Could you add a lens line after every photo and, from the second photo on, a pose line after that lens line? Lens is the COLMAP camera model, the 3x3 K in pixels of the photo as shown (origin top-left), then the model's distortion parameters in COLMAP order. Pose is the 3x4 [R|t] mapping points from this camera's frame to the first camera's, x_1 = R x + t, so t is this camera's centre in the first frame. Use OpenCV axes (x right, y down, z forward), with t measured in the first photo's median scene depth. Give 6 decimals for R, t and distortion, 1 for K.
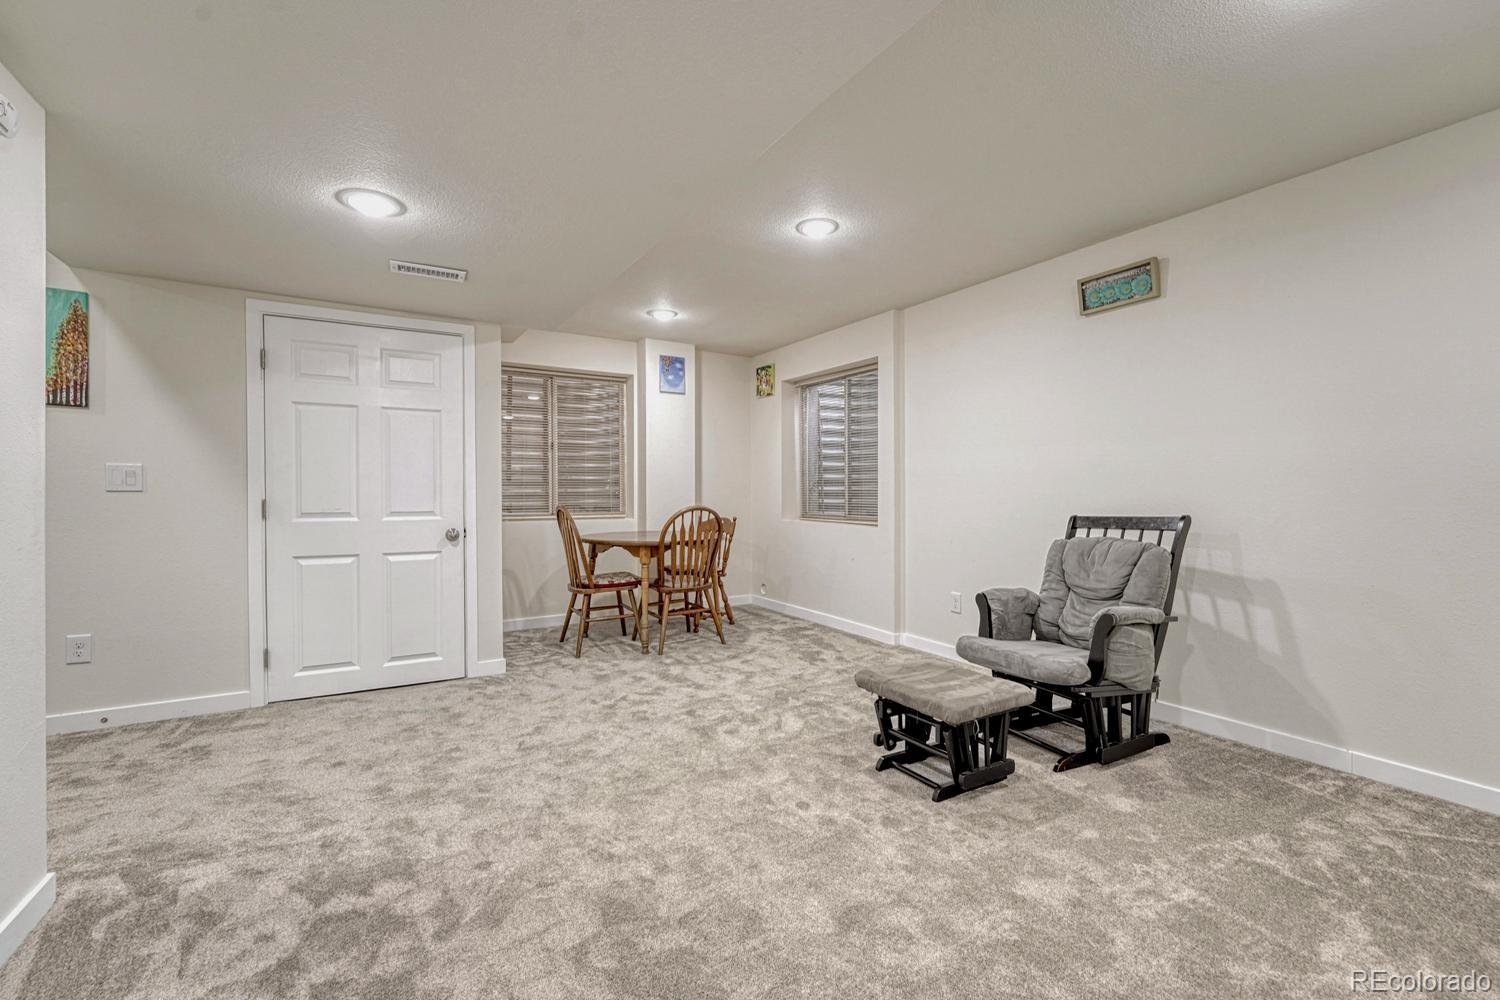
lens RADIAL K [[625.4, 0, 757.0], [0, 625.4, 496.6], [0, 0, 1]] dist [-0.007451, 0.001509]
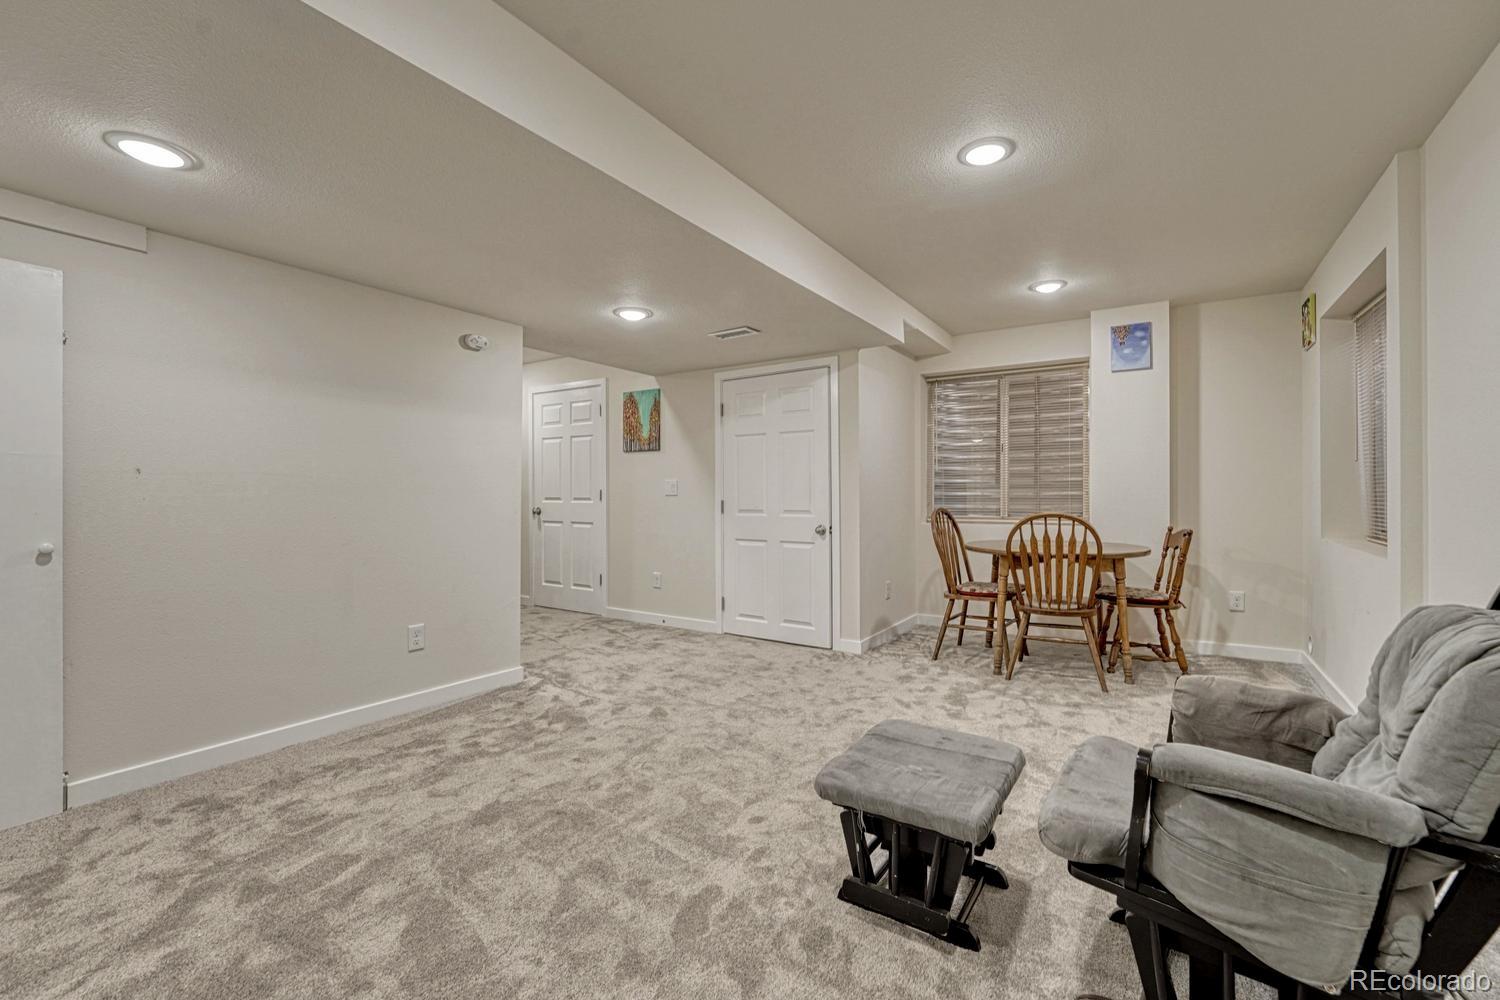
lens RADIAL K [[625.4, 0, 756.9], [0, 625.4, 498.0], [0, 0, 1]] dist [-0.007451, 0.001509]
pose [[0.443219, 0.001651, -0.896412, 0.545734], [-0.004180, 0.999991, -0.000225, -0.001400], [0.896404, 0.003847, 0.443222, 0.332301]]
